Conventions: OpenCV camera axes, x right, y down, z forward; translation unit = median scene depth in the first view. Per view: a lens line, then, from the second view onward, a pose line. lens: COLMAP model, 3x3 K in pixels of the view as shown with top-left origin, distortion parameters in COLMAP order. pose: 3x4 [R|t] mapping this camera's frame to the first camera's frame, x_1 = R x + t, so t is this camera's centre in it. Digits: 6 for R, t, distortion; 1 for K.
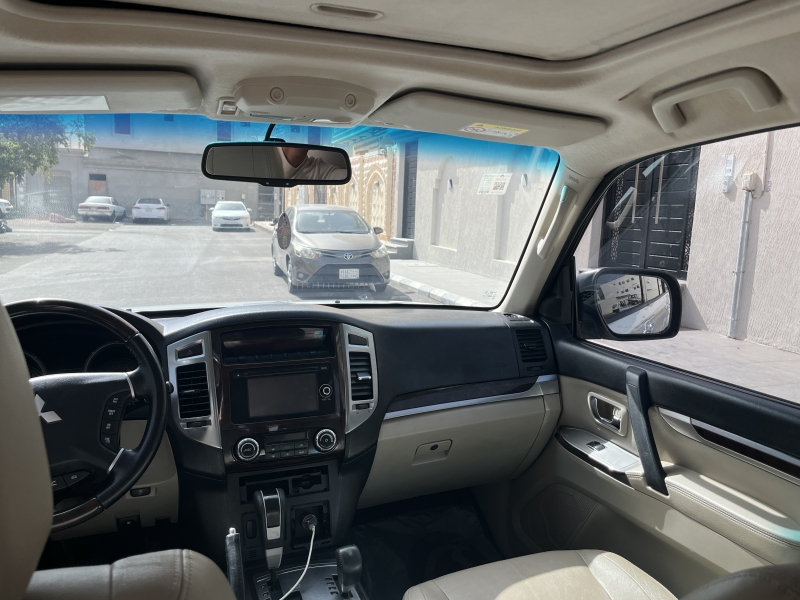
lens RADIAL K [[620.8, 0, 400.0], [0, 620.8, 300.0], [0, 0, 1]] dist [0.068096, -0.101109]
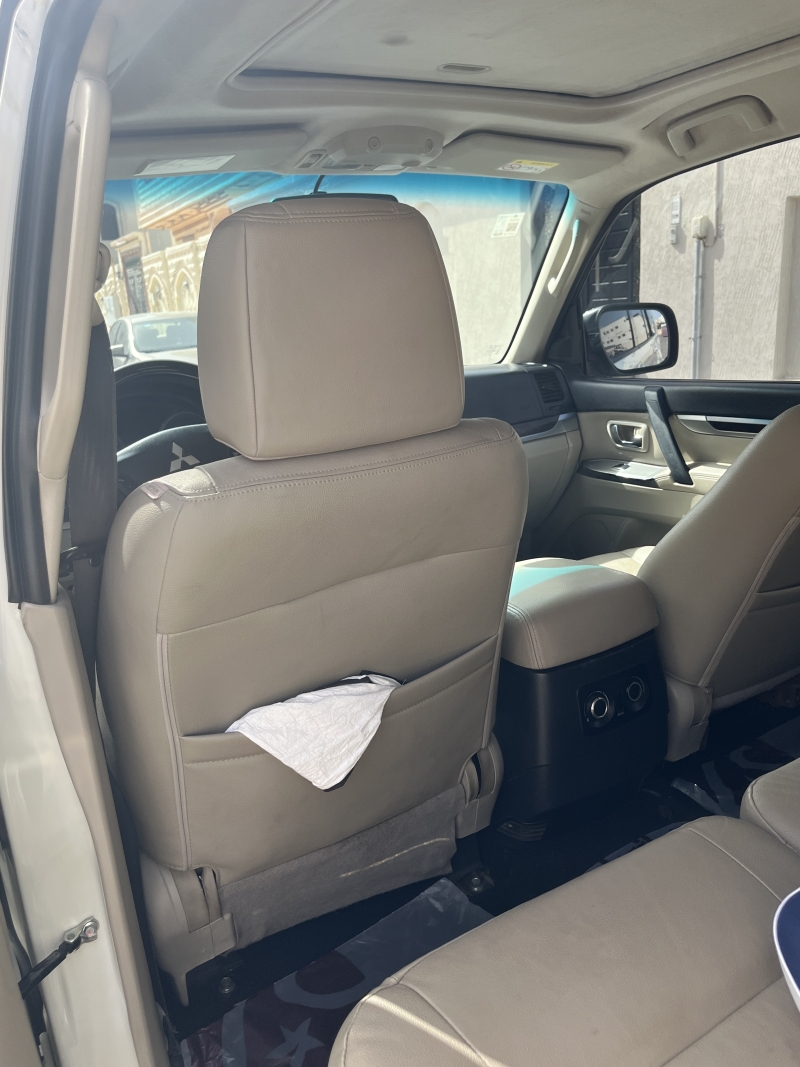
lens RADIAL K [[828.0, 0, 401.6], [0, 828.0, 541.6], [0, 0, 1]] dist [0.068096, -0.101109]
pose [[0.978152, -0.141855, 0.151974, -0.272040], [0.121568, 0.983307, 0.135381, 0.106968], [-0.168641, -0.113948, 0.979069, -0.337896]]
